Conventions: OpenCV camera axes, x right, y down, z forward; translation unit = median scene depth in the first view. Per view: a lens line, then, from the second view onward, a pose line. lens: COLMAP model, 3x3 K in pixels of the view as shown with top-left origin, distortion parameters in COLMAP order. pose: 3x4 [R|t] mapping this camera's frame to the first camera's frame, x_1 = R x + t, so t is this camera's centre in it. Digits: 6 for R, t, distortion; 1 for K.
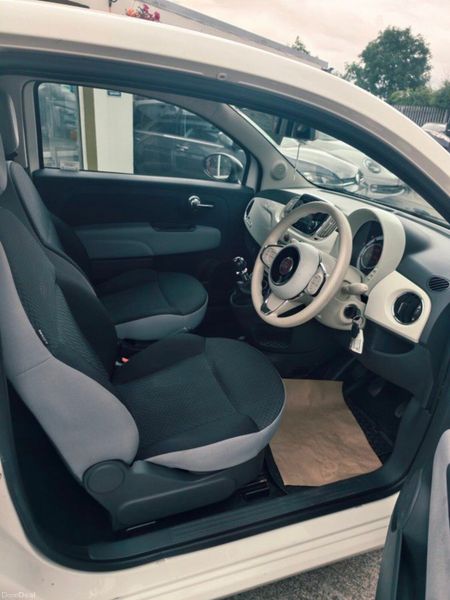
lens RADIAL K [[425.7, 0, 227.3], [0, 425.7, 296.8], [0, 0, 1]] dist [0.005310, -0.013977]
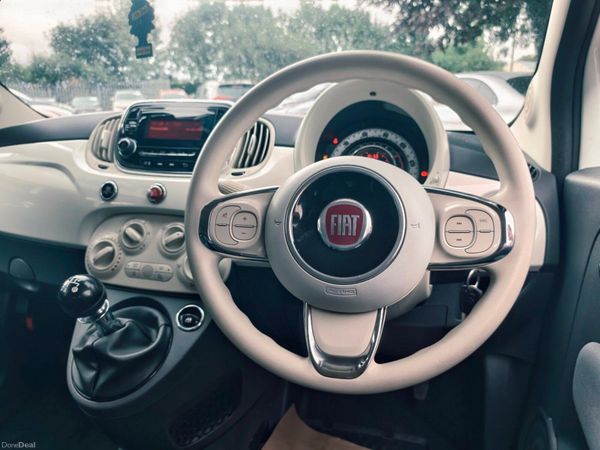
lens RADIAL K [[425.7, 0, 306.0], [0, 425.7, 229.4], [0, 0, 1]] dist [0.005310, -0.013977]
pose [[0.552042, -0.306416, 0.775473, -0.095114], [0.379257, 0.920530, 0.093749, -0.067525], [-0.742573, 0.242350, 0.624382, 0.471856]]
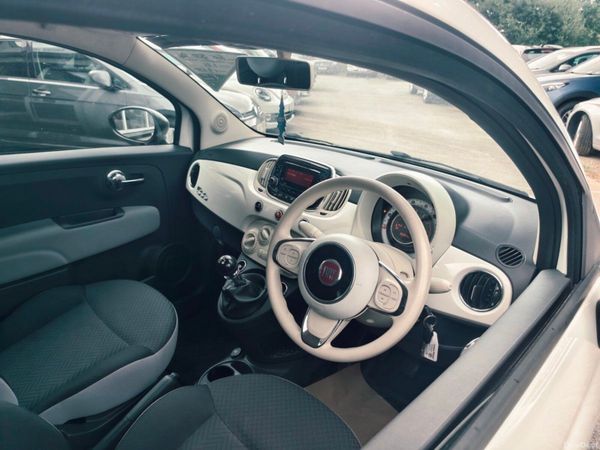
lens RADIAL K [[425.7, 0, 303.5], [0, 425.7, 224.2], [0, 0, 1]] dist [0.005310, -0.013977]
pose [[0.893475, -0.200164, 0.402042, -0.098439], [0.201306, 0.978715, 0.039899, -0.110487], [-0.401471, 0.045285, 0.914752, 0.218335]]
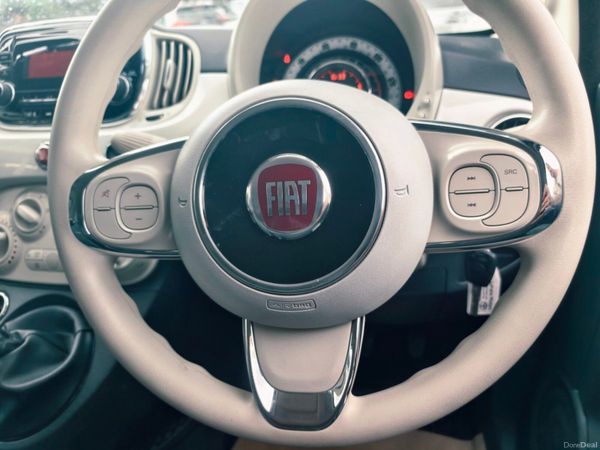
lens RADIAL K [[425.7, 0, 304.6], [0, 425.7, 229.3], [0, 0, 1]] dist [0.005310, -0.013977]
pose [[0.494394, -0.481165, 0.723916, -0.016156], [0.458070, 0.852012, 0.253470, -0.064986], [-0.738746, 0.206291, 0.641637, 0.503736]]
